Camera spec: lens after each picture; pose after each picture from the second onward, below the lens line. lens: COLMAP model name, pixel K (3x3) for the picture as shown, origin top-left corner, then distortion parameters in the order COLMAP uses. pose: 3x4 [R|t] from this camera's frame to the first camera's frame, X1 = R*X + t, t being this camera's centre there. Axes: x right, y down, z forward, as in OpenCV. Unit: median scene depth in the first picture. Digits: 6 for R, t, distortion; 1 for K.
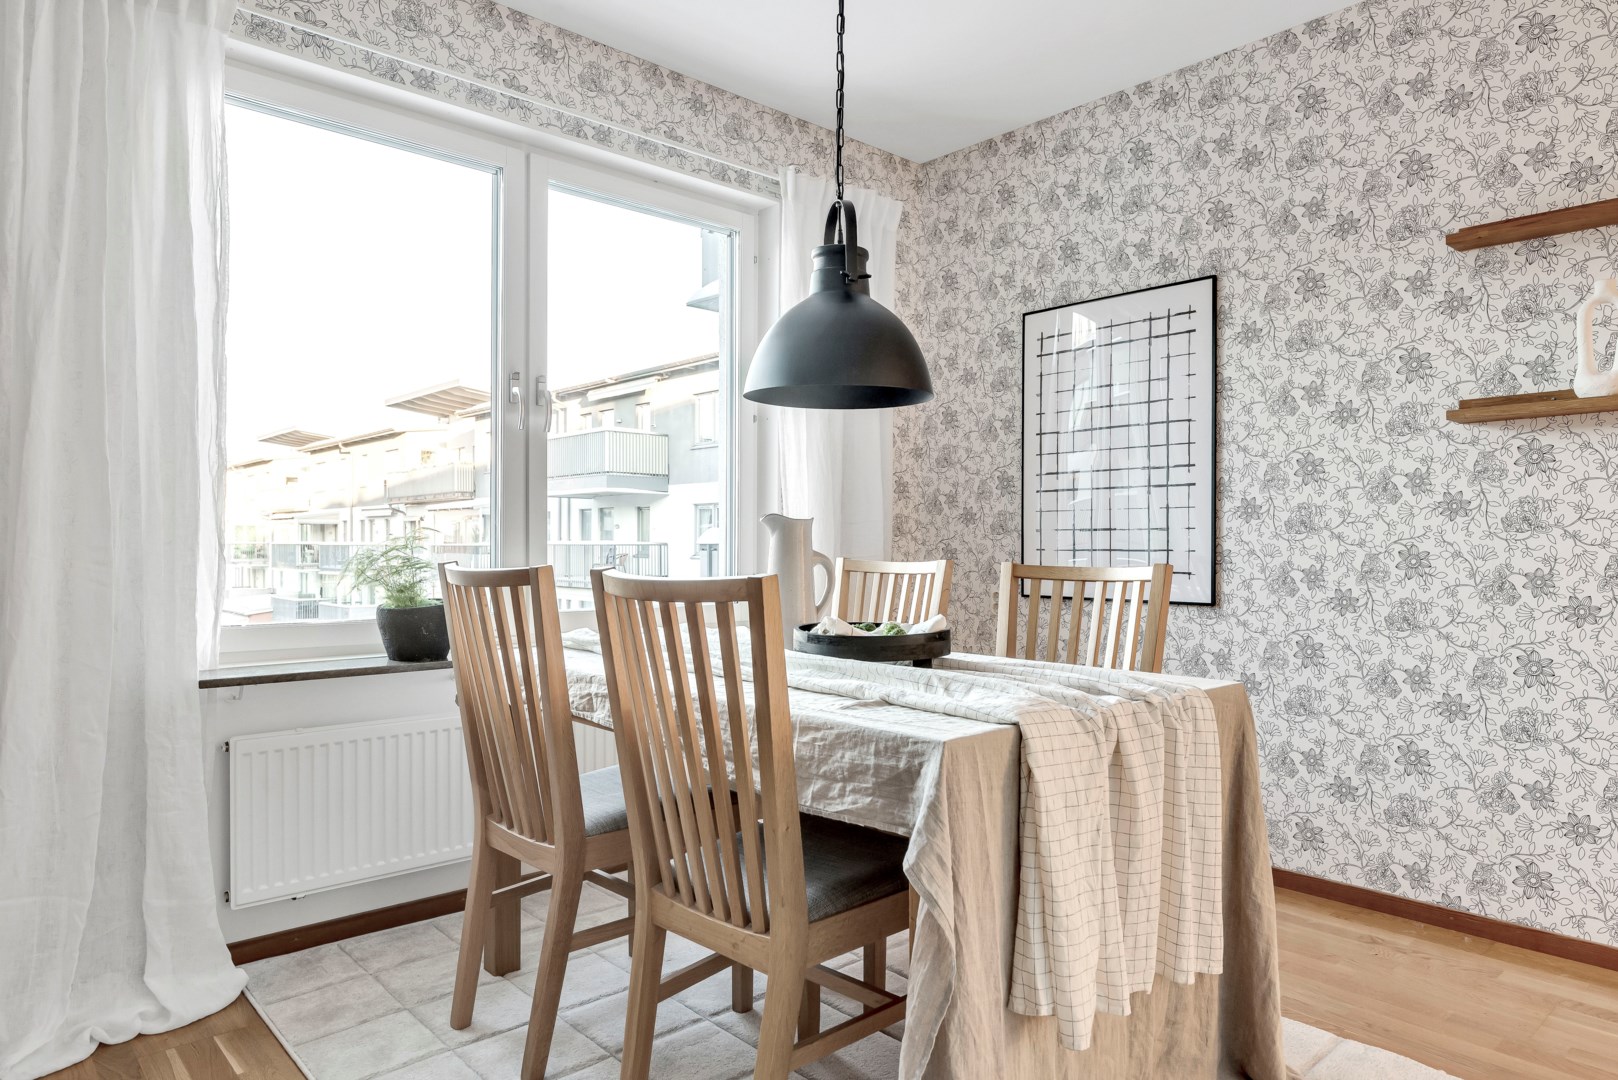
lens RADIAL K [[999.4, 0, 751.2], [0, 999.4, 556.1], [0, 0, 1]] dist [0.000245, -0.000221]
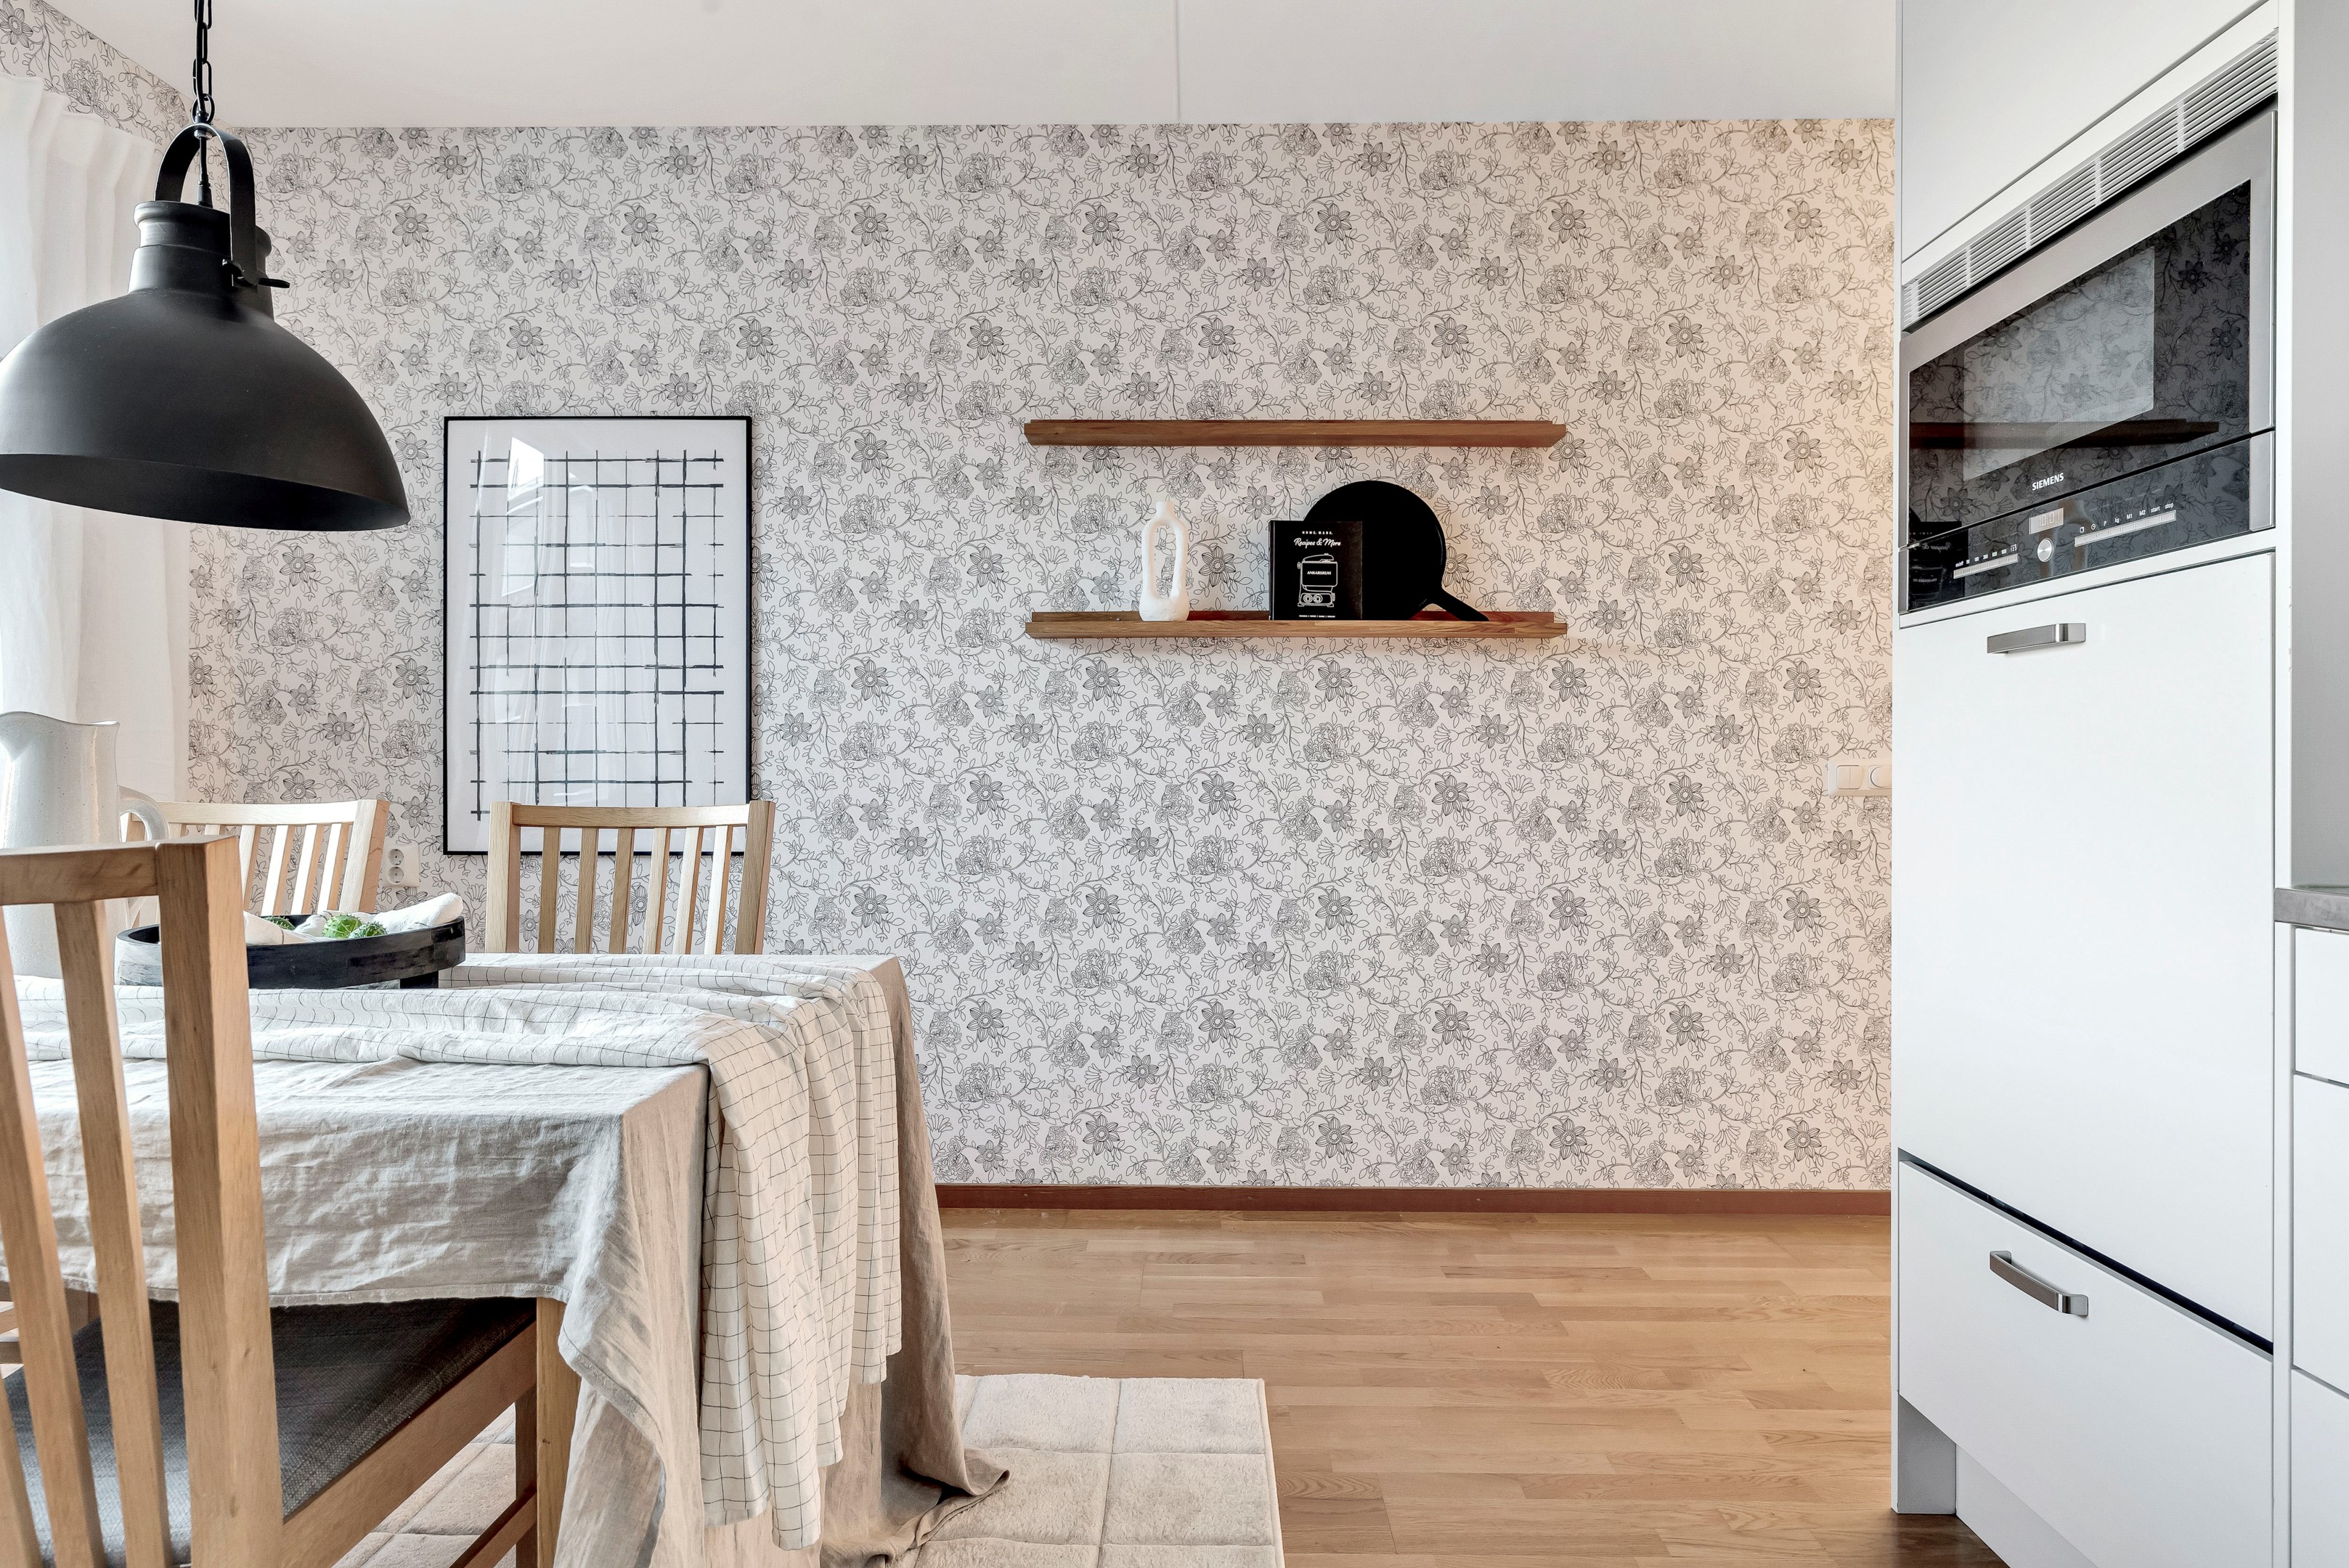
lens RADIAL K [[1310.0, 0, 1180.0], [0, 1310.0, 783.0], [0, 0, 1]] dist [0.000792, -0.000336]
pose [[0.656919, -0.005238, 0.753943, -0.090925], [0.008738, 0.999962, -0.000666, -0.001554], [-0.753910, 0.007026, 0.656940, 0.142372]]
